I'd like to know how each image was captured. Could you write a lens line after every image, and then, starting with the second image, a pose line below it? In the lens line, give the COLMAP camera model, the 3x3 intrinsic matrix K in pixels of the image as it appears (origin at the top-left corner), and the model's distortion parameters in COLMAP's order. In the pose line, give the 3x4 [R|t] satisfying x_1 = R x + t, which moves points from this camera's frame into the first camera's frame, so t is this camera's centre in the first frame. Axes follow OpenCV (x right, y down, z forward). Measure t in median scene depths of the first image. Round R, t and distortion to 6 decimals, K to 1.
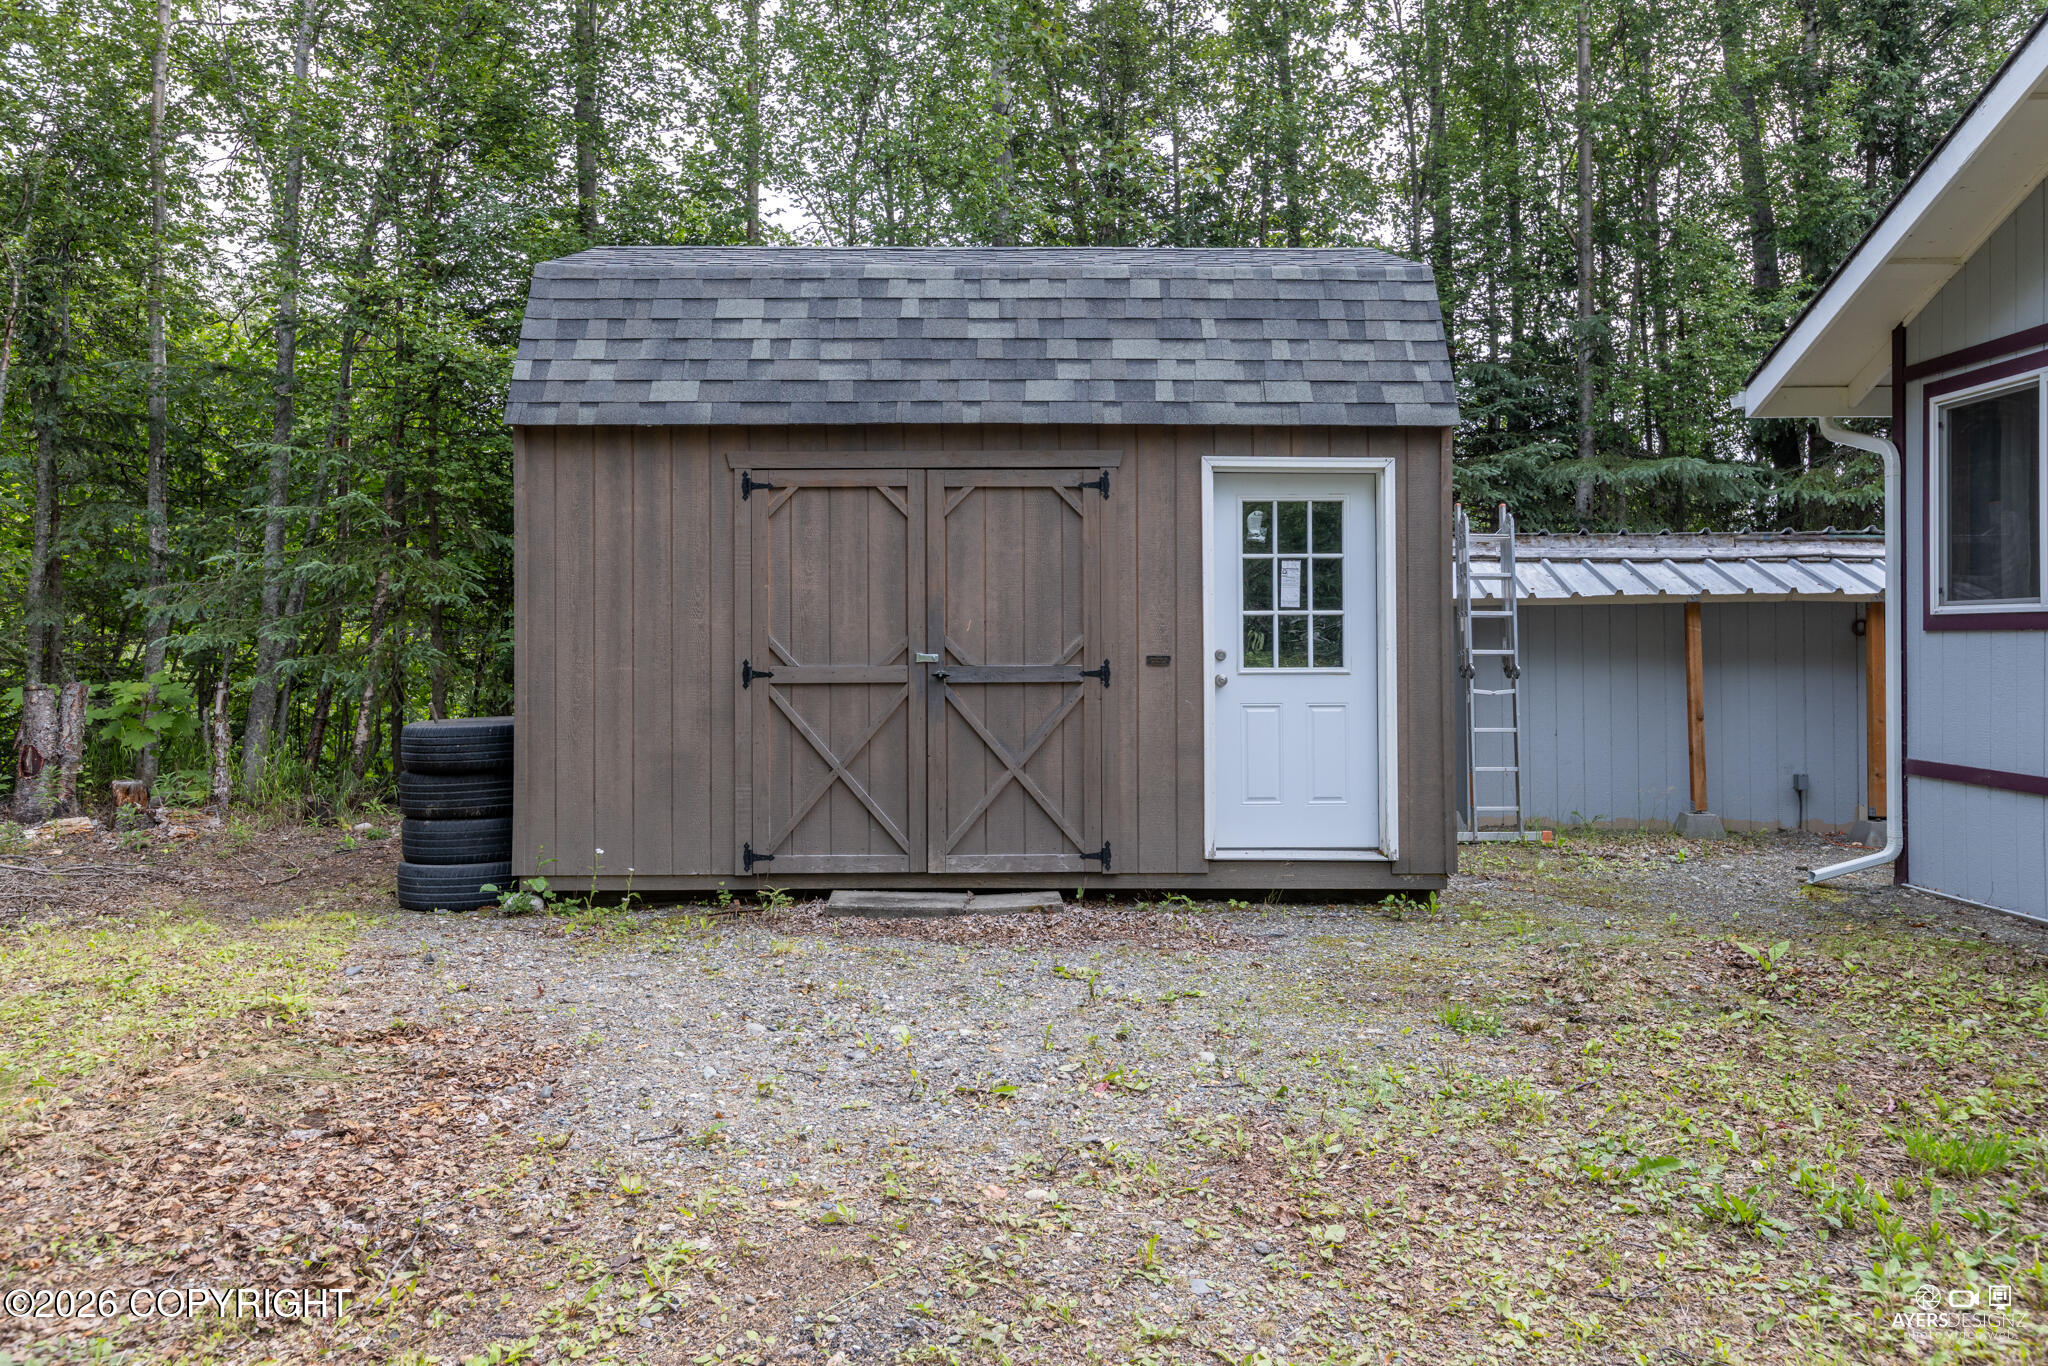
lens RADIAL K [[1452.7, 0, 1029.7], [0, 1452.7, 642.2], [0, 0, 1]] dist [-0.002523, 0.000712]
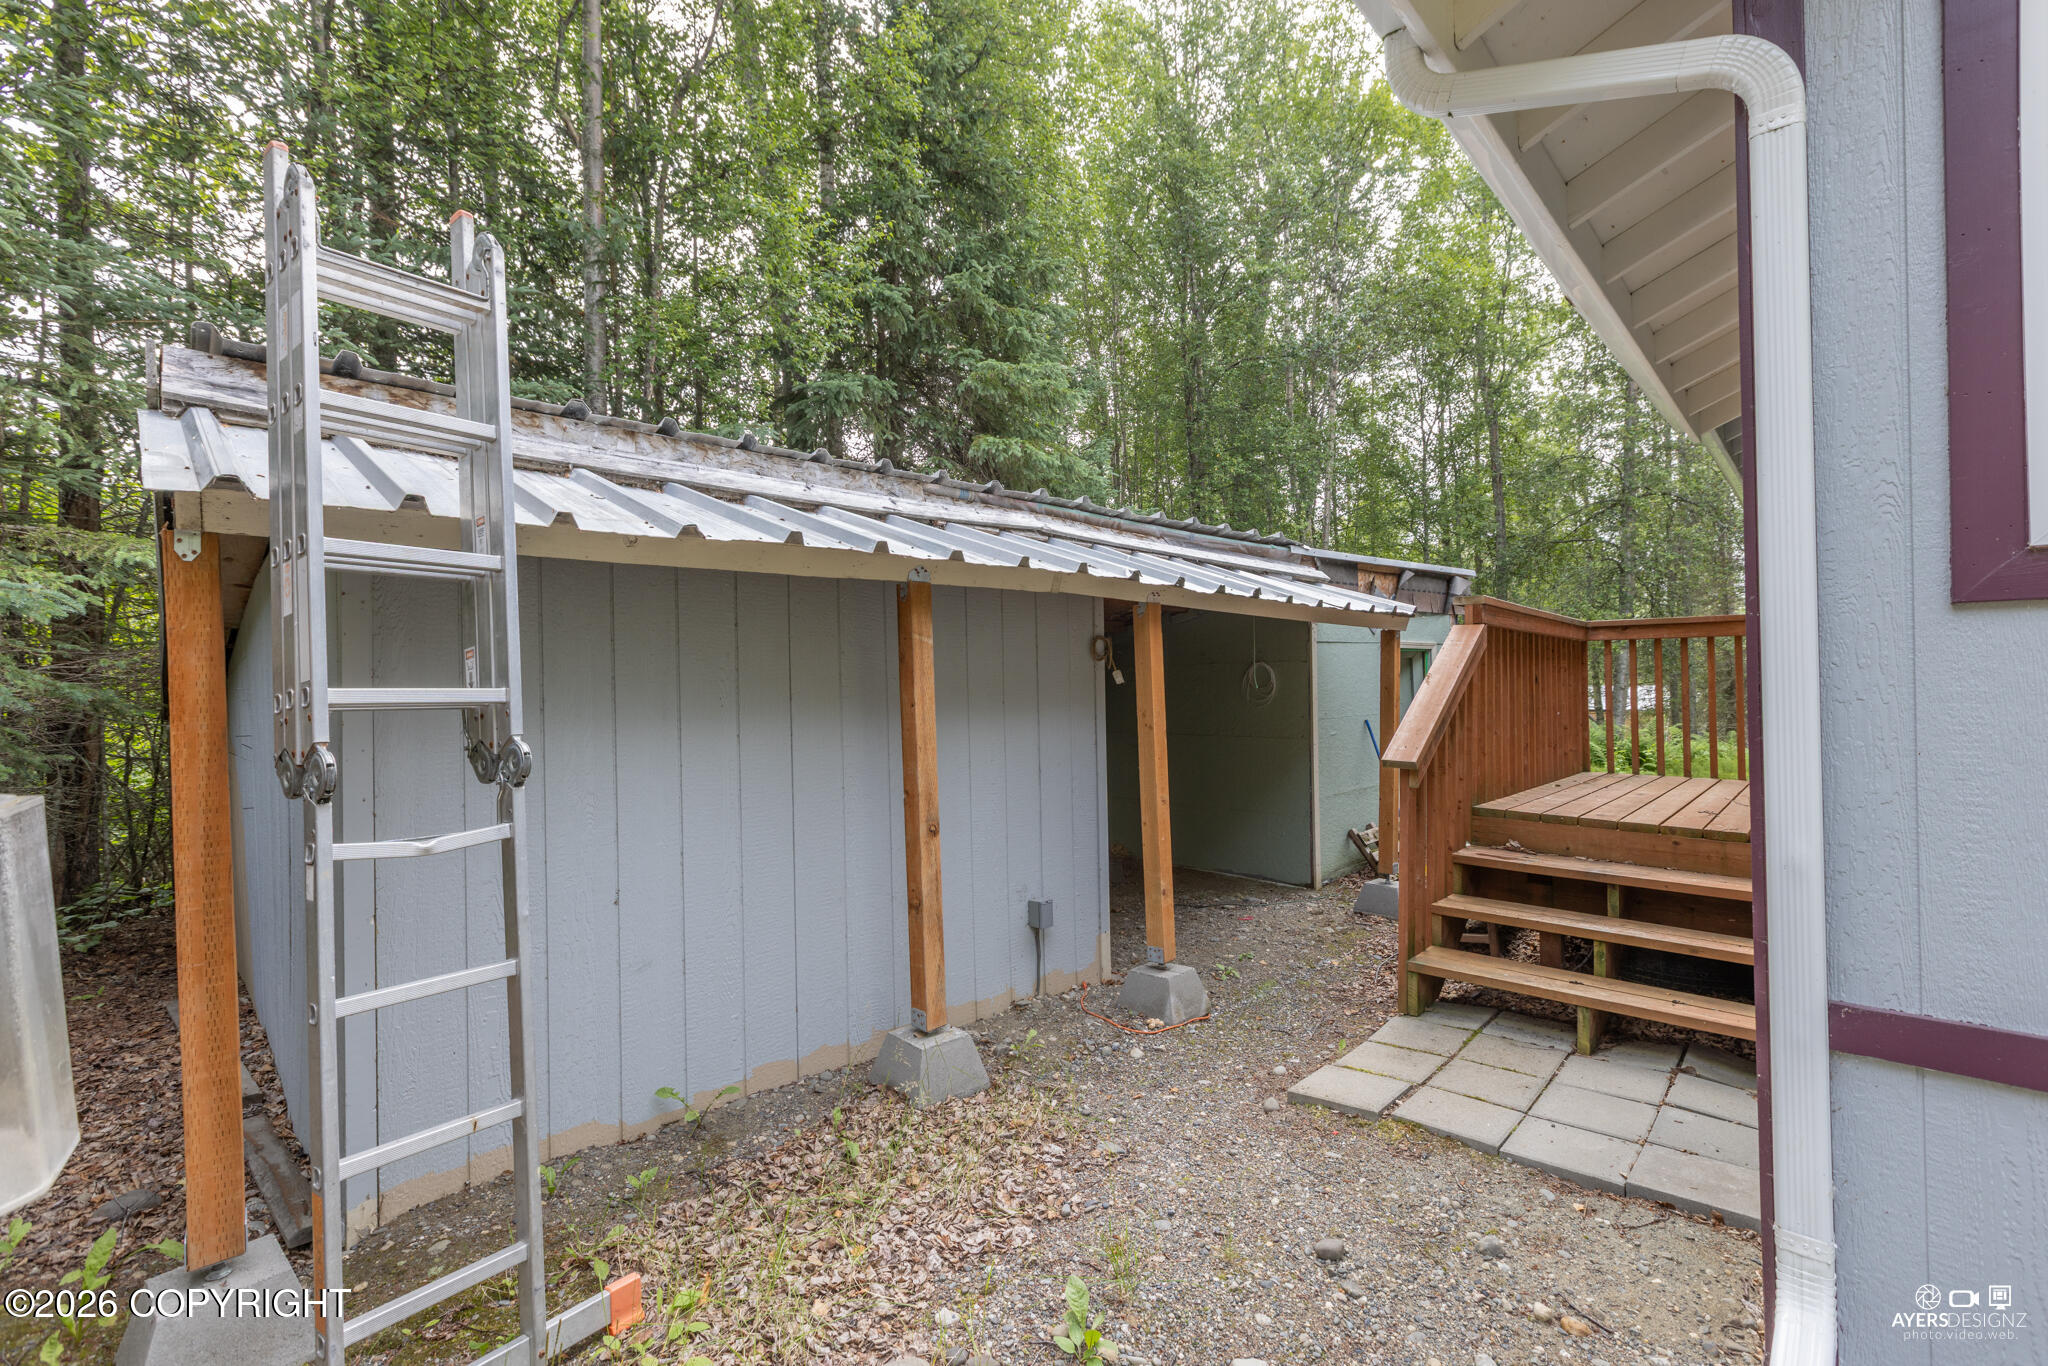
lens RADIAL K [[913.1, 0, 1024.0], [0, 913.1, 683.0], [0, 0, 1]] dist [0.001473, 0.000163]
pose [[0.652336, 0.000771, 0.757929, 0.247339], [-0.005242, 0.999980, 0.003494, 0.003003], [-0.757912, -0.006252, 0.652327, 0.756809]]
